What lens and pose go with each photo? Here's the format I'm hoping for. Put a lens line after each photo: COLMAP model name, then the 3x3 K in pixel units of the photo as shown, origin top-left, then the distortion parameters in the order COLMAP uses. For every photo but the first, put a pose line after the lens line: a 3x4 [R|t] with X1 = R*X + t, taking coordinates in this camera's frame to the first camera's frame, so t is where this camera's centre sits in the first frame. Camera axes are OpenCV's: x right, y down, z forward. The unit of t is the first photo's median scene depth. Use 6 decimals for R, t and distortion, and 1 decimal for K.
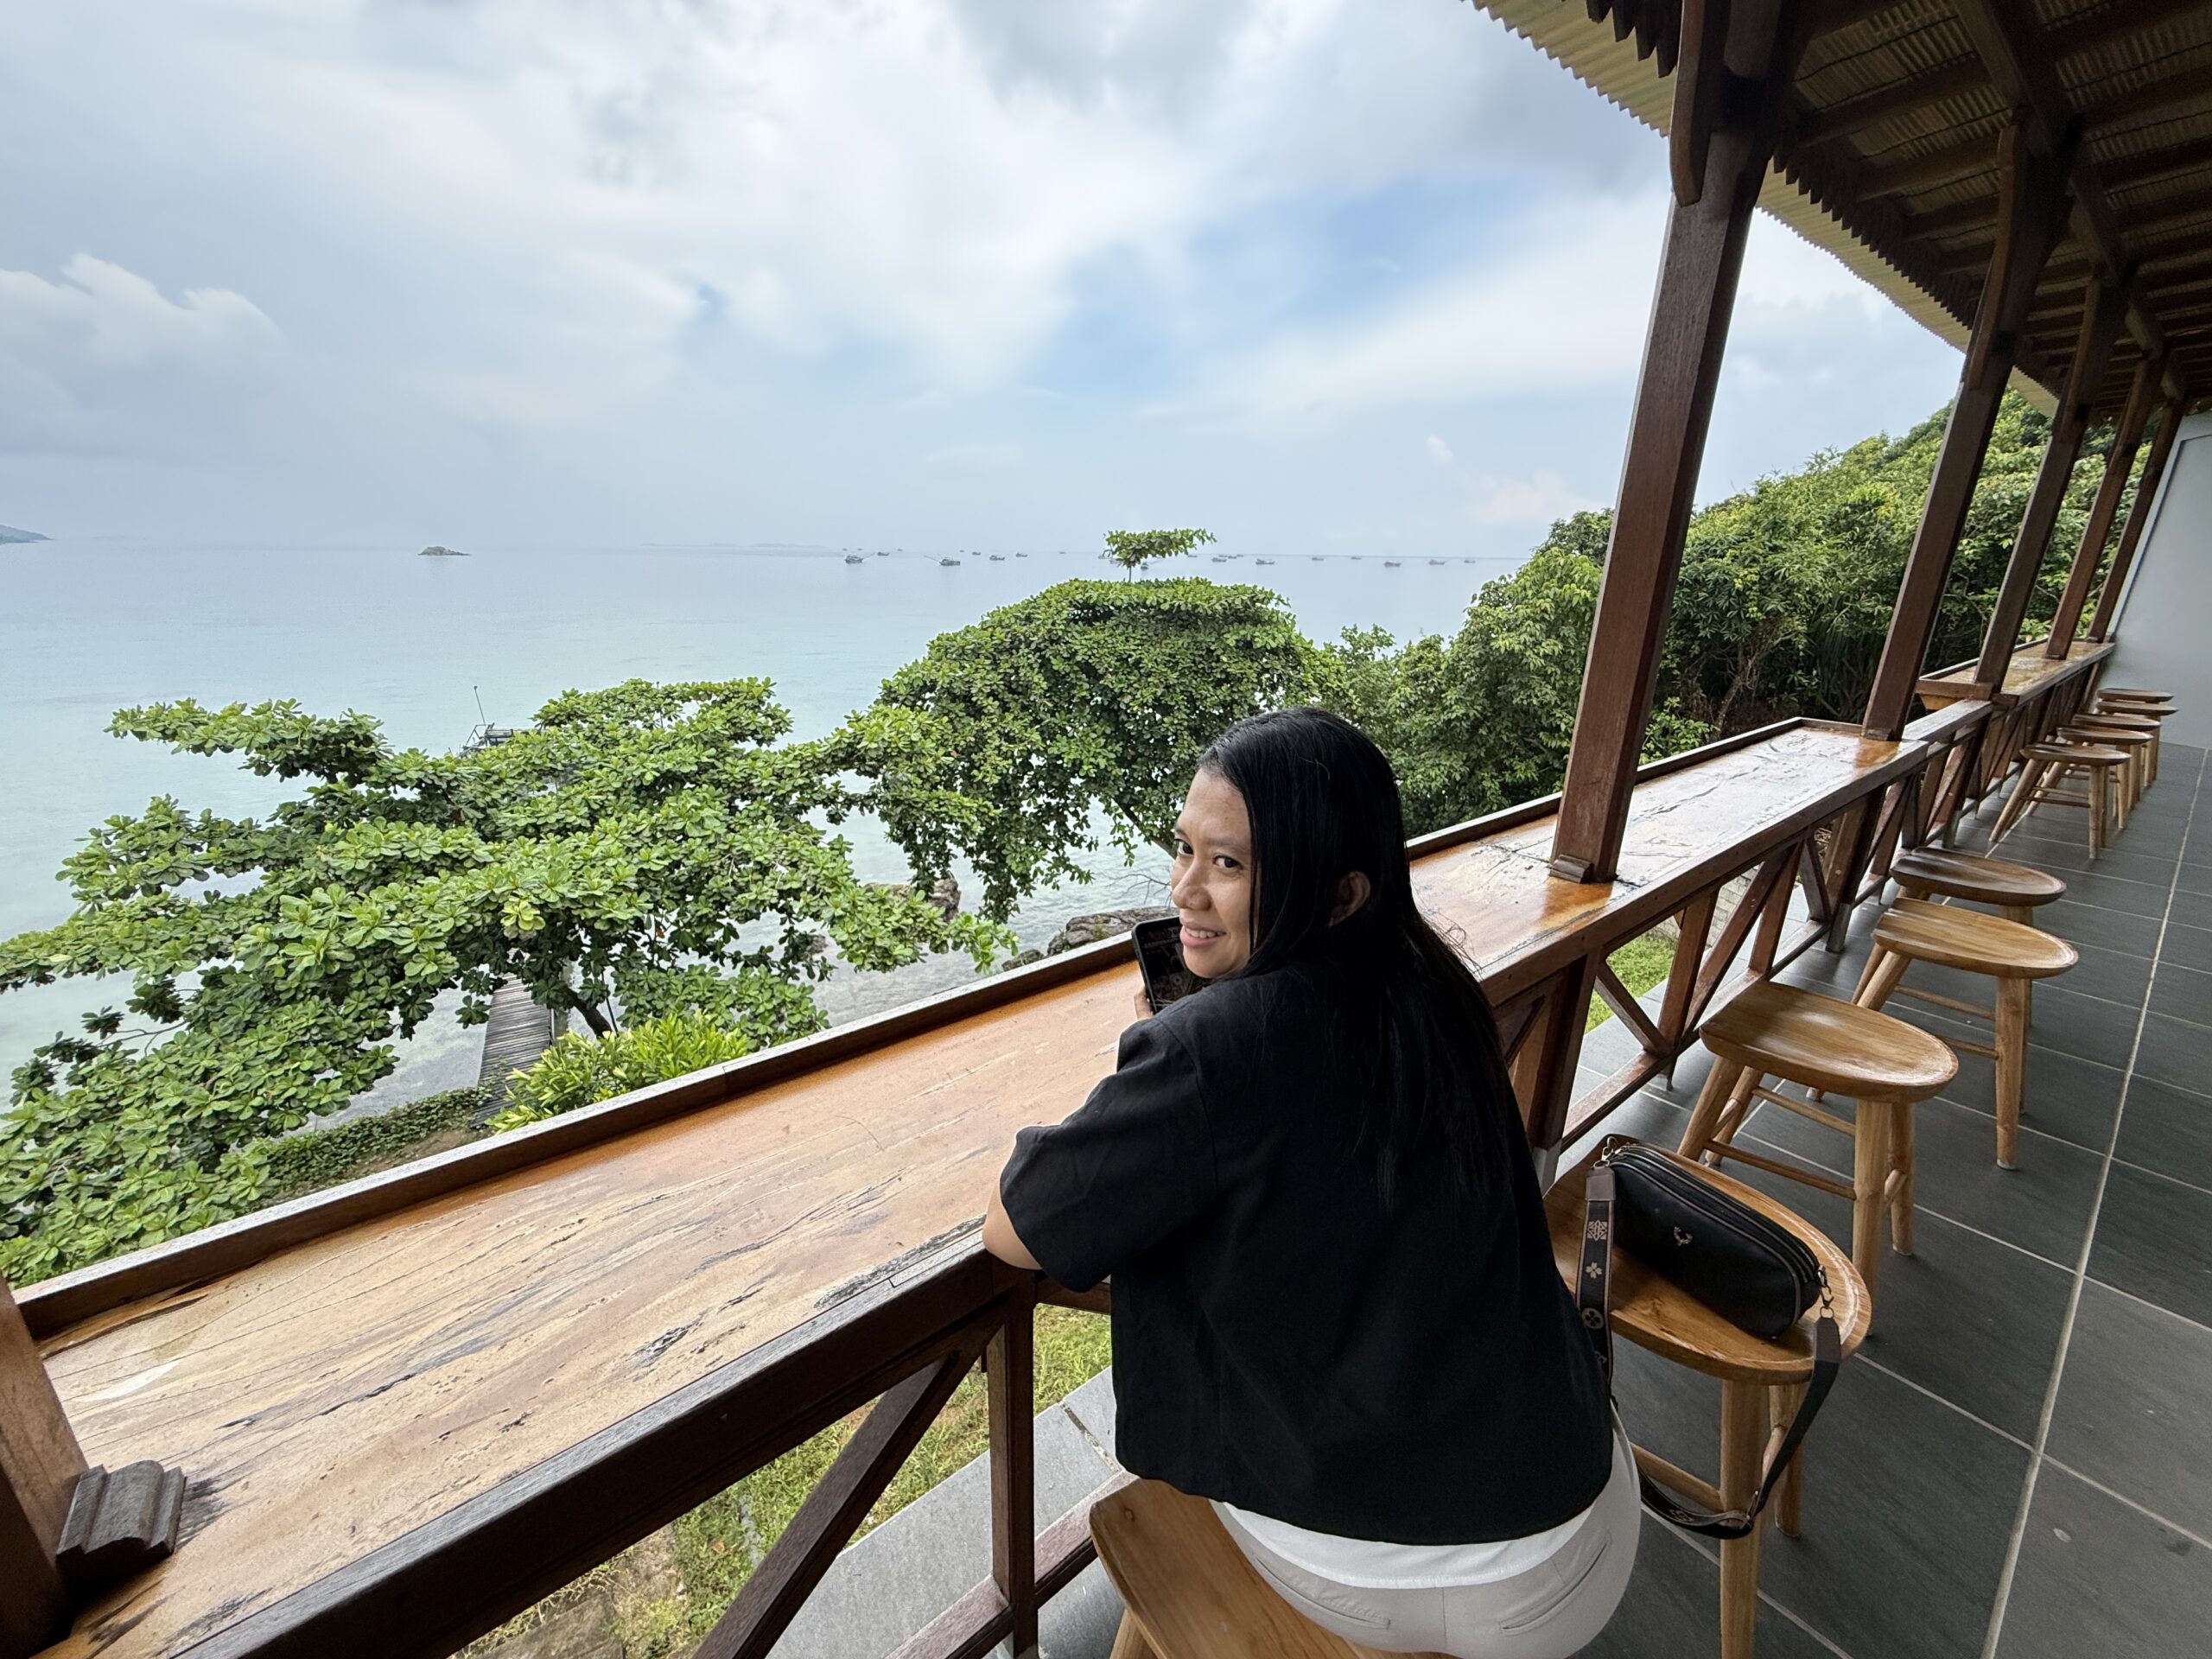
lens RADIAL K [[881.4, 0, 1101.0], [0, 881.4, 827.7], [0, 0, 1]] dist [0.000766, -0.000860]
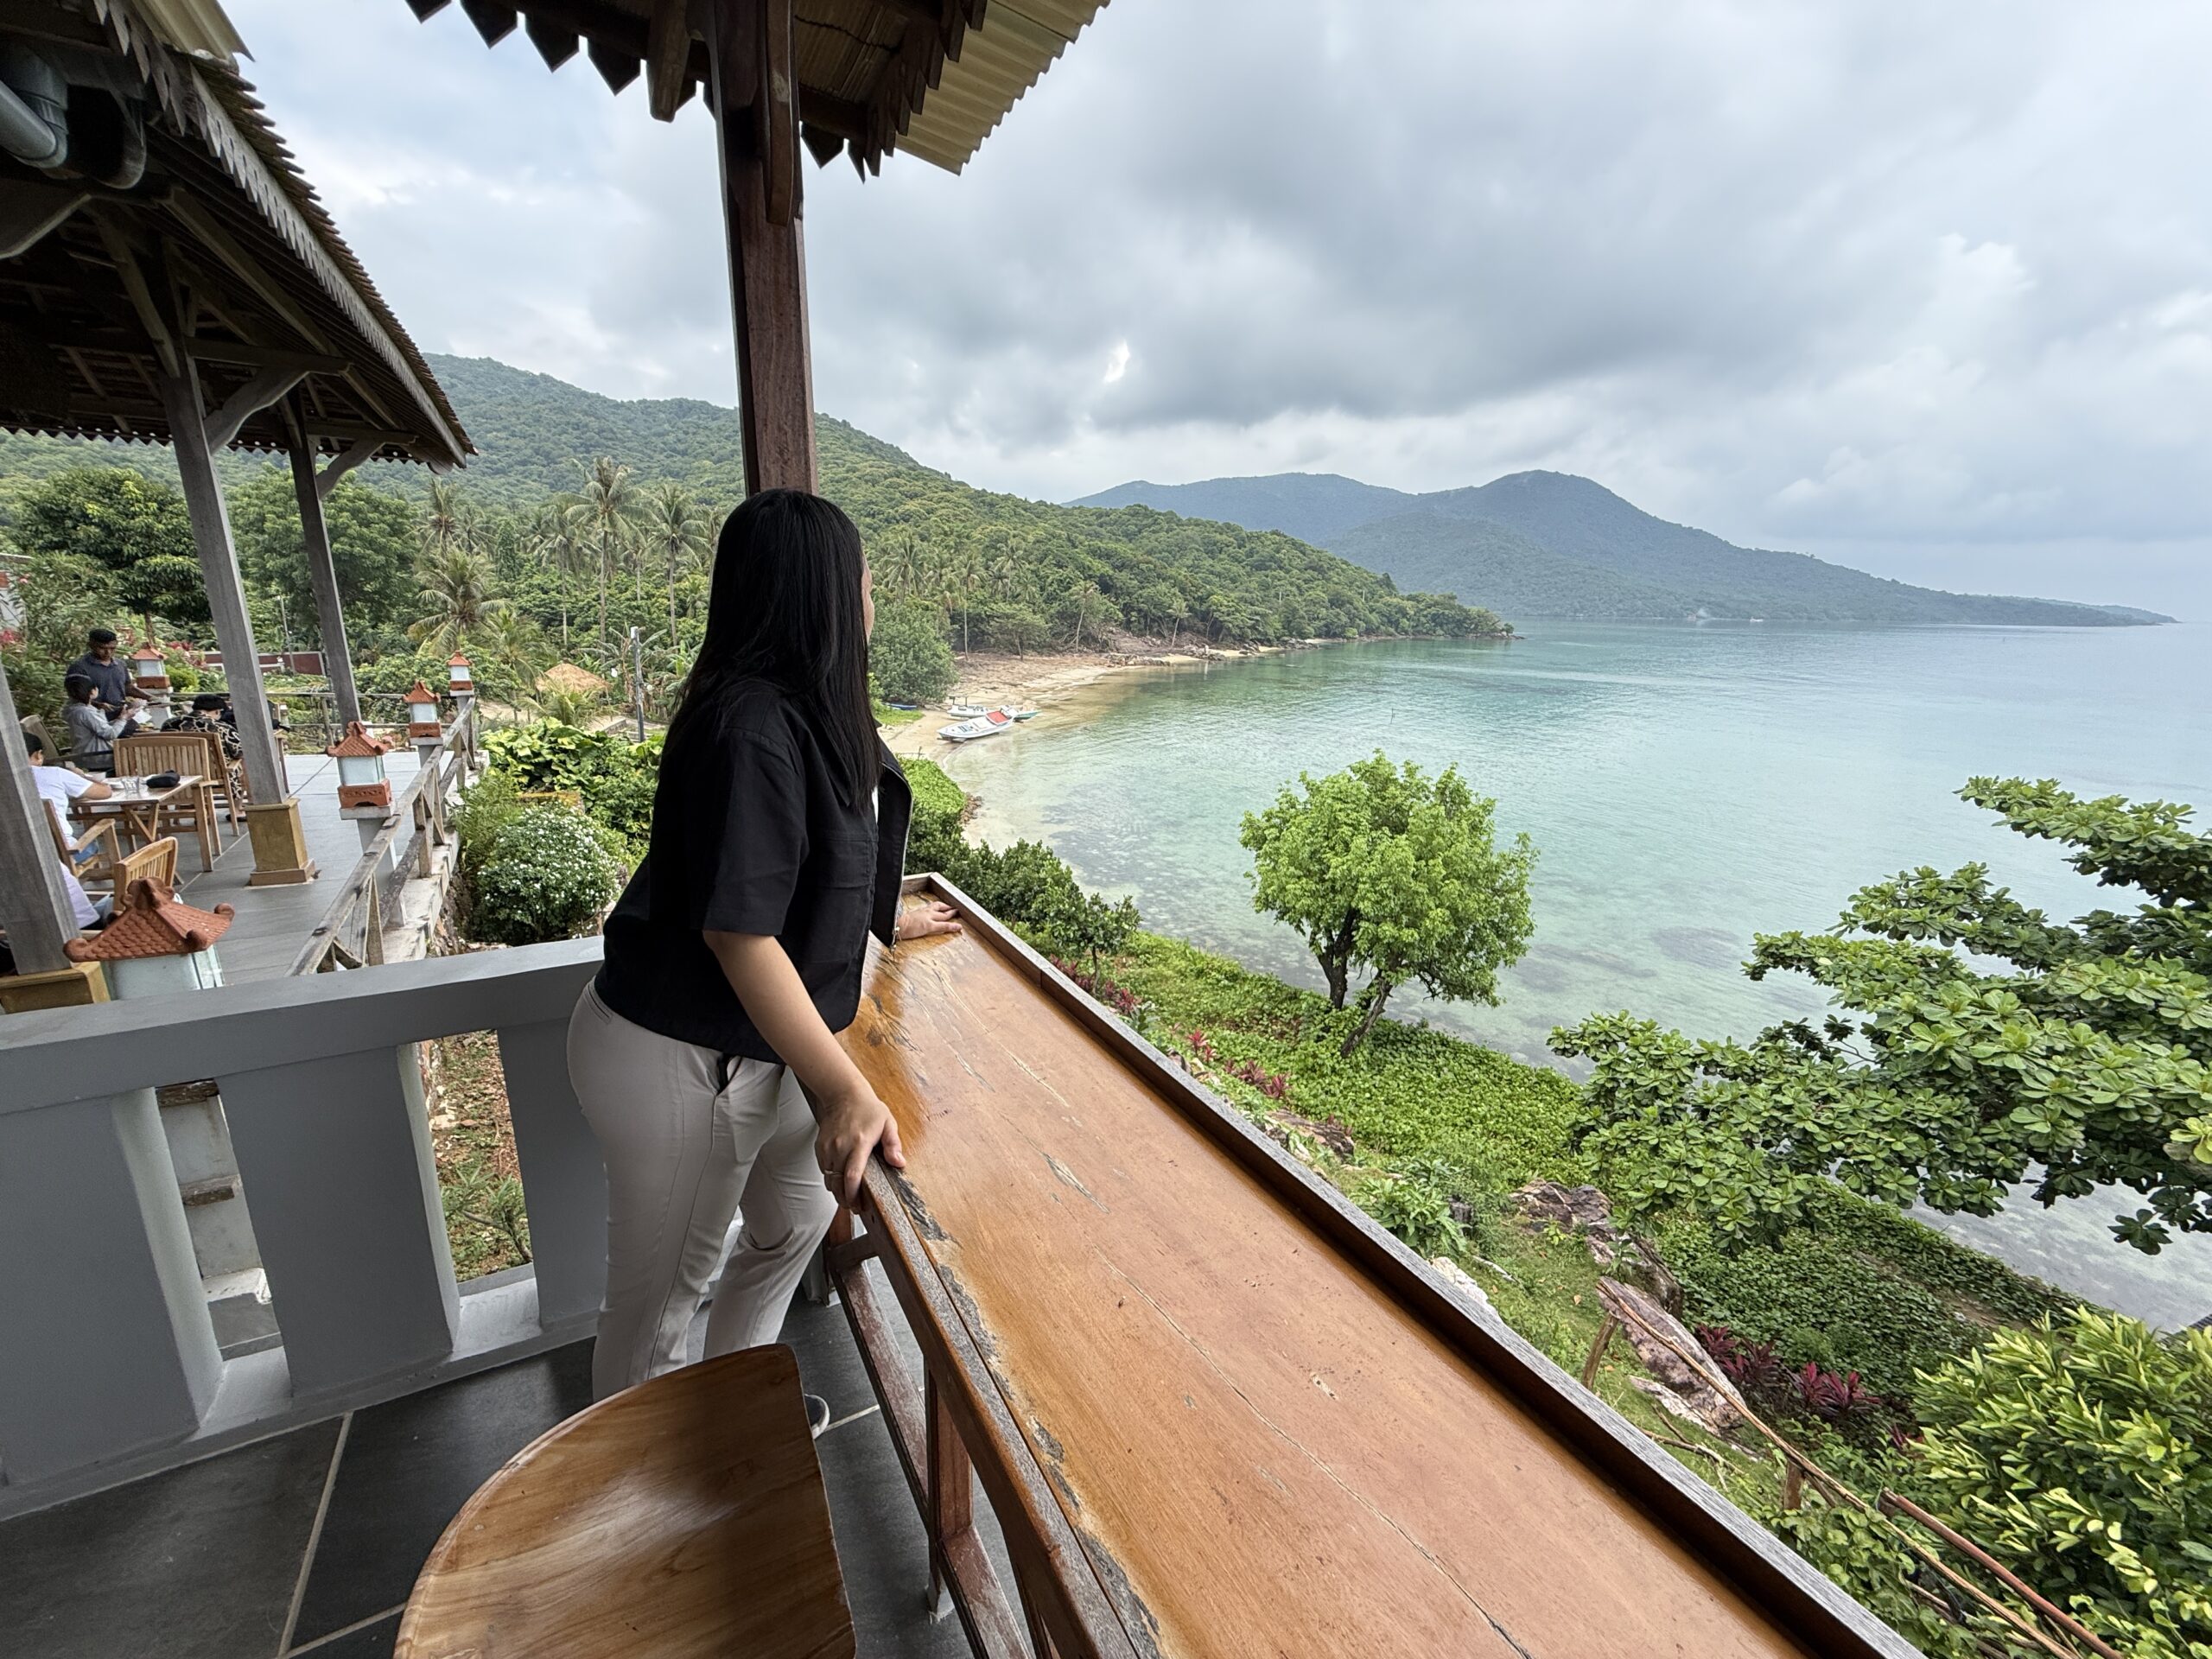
lens RADIAL K [[881.4, 0, 1101.0], [0, 881.4, 827.7], [0, 0, 1]] dist [0.000766, -0.000860]
pose [[-0.151176, 0.232490, -0.960778, 0.070661], [-0.317606, 0.908990, 0.269933, -0.027673], [0.936094, 0.345957, -0.063577, 0.099450]]
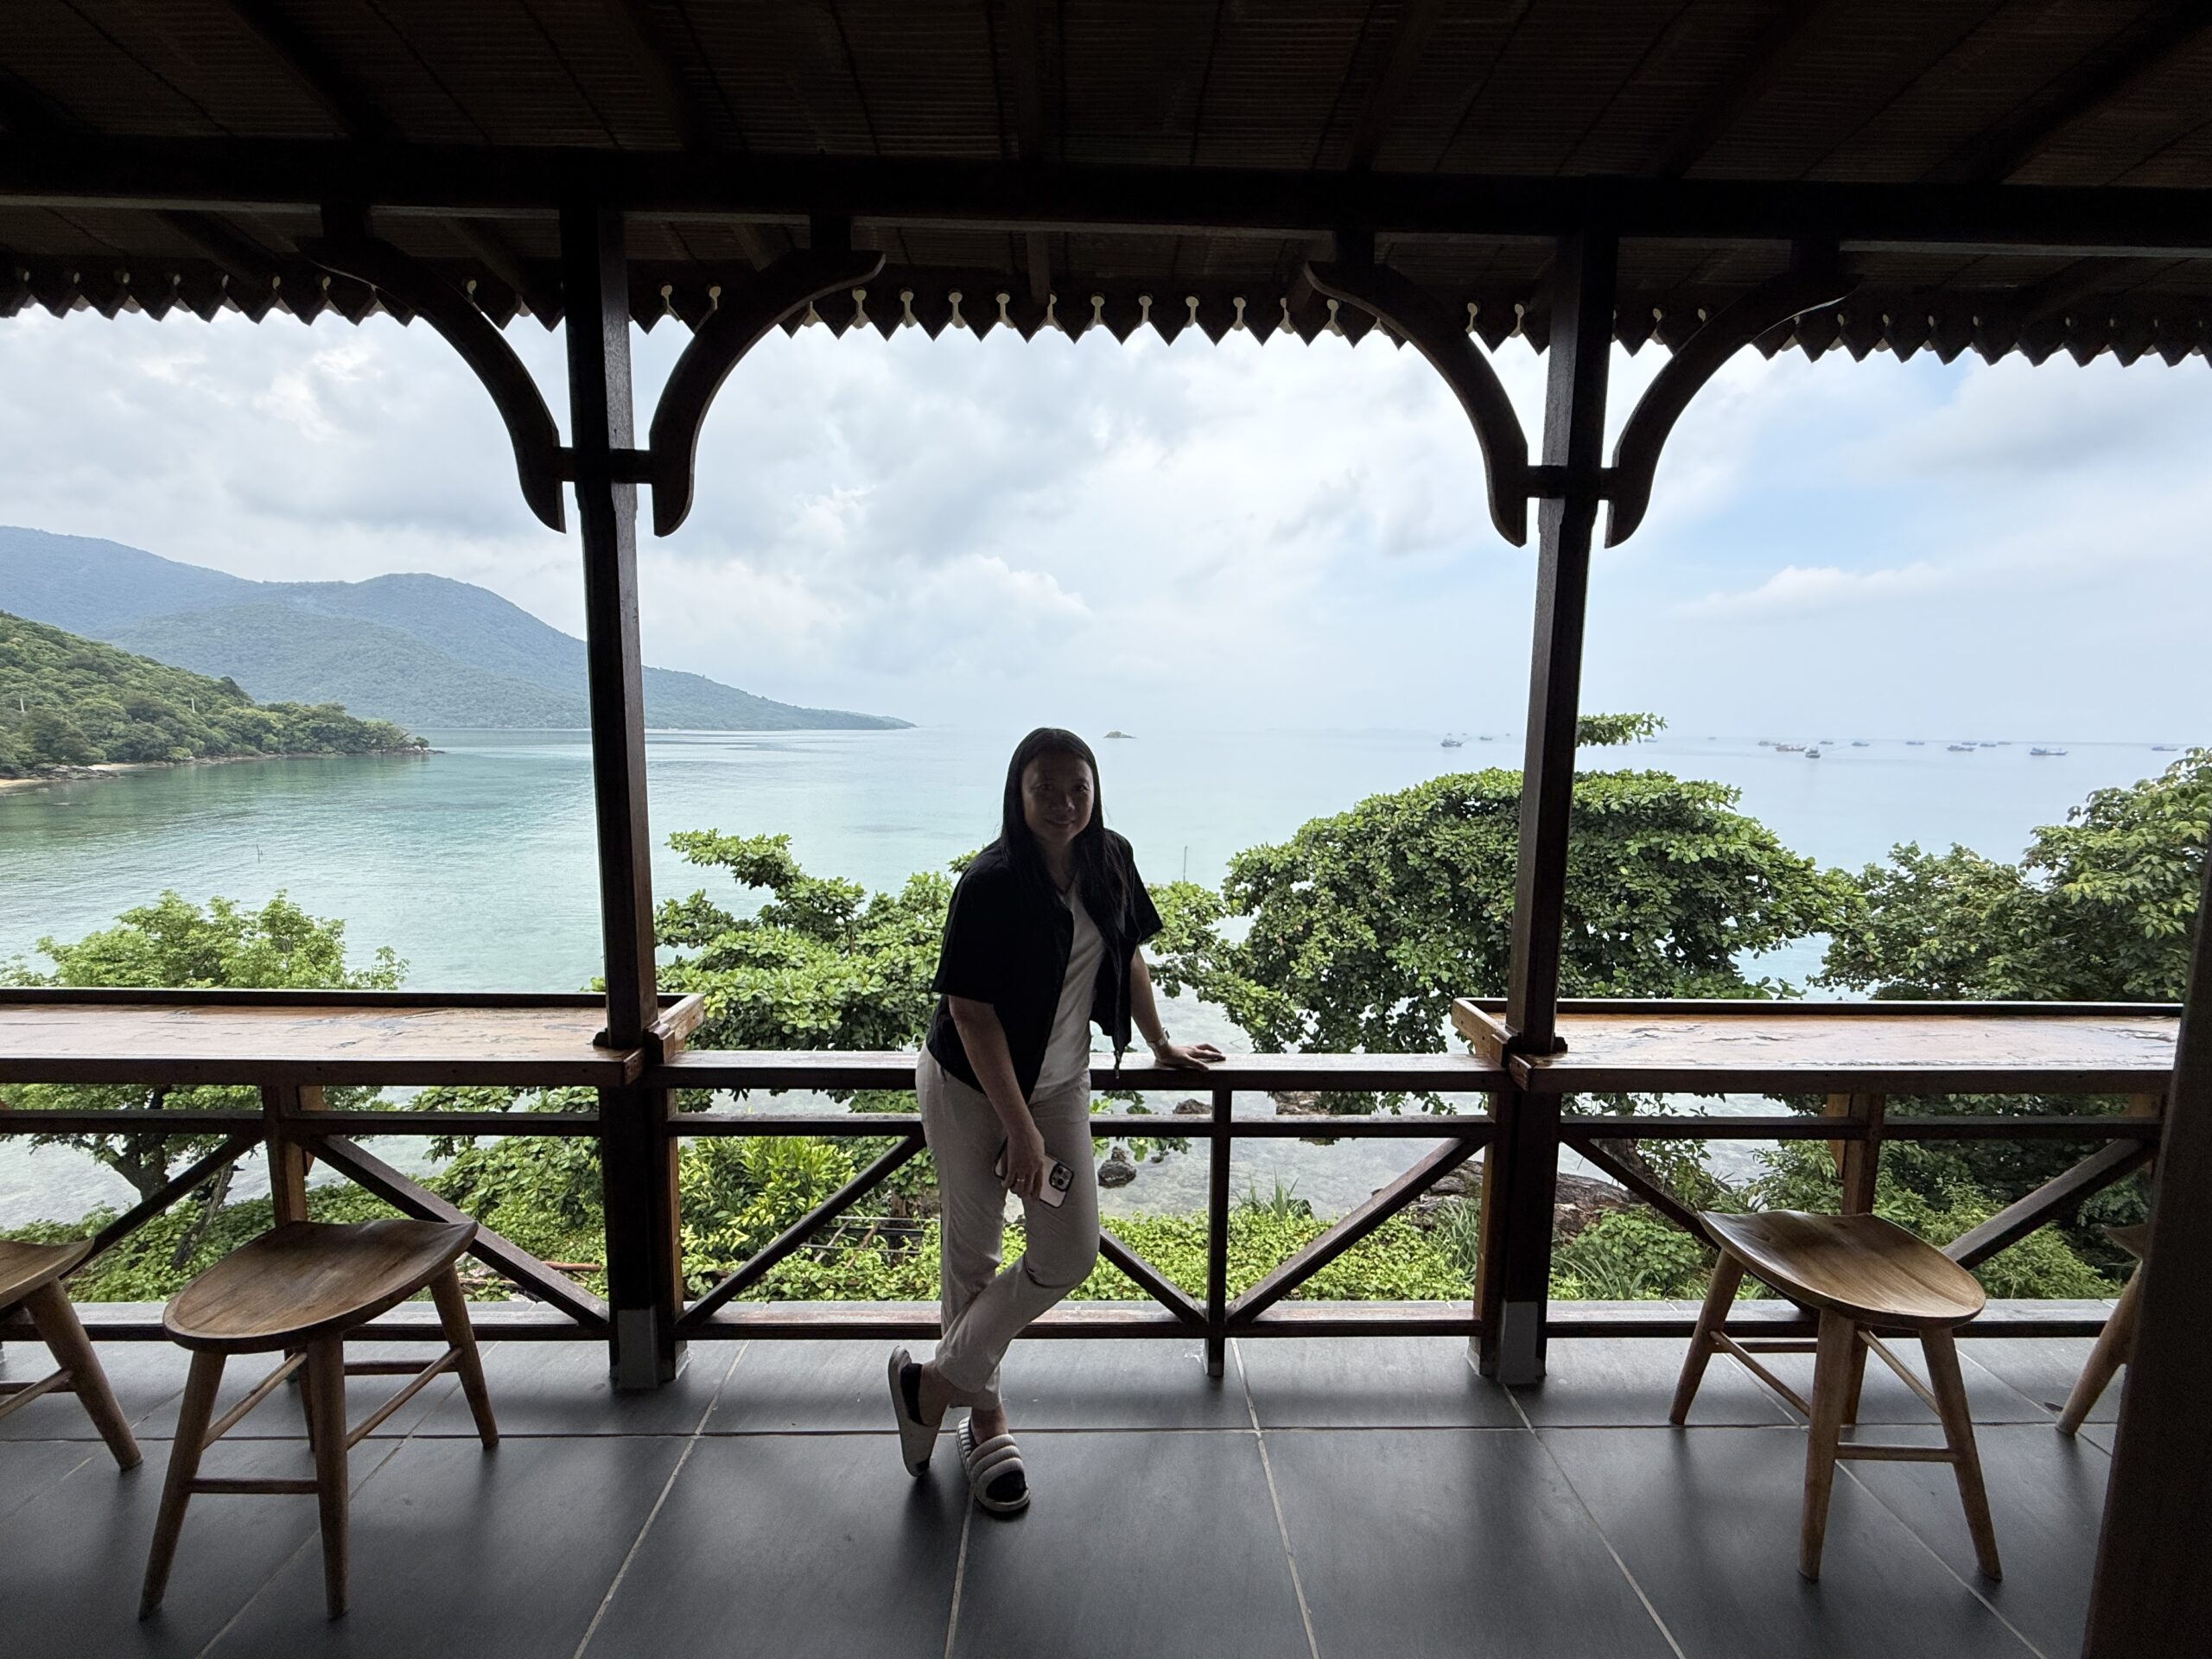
lens RADIAL K [[881.4, 0, 1101.0], [0, 881.4, 827.7], [0, 0, 1]] dist [0.000766, -0.000860]
pose [[0.795859, 0.065318, -0.601949, 0.424438], [-0.184578, 0.973017, -0.138455, -0.061186], [0.576663, 0.221297, 0.786440, 0.188438]]
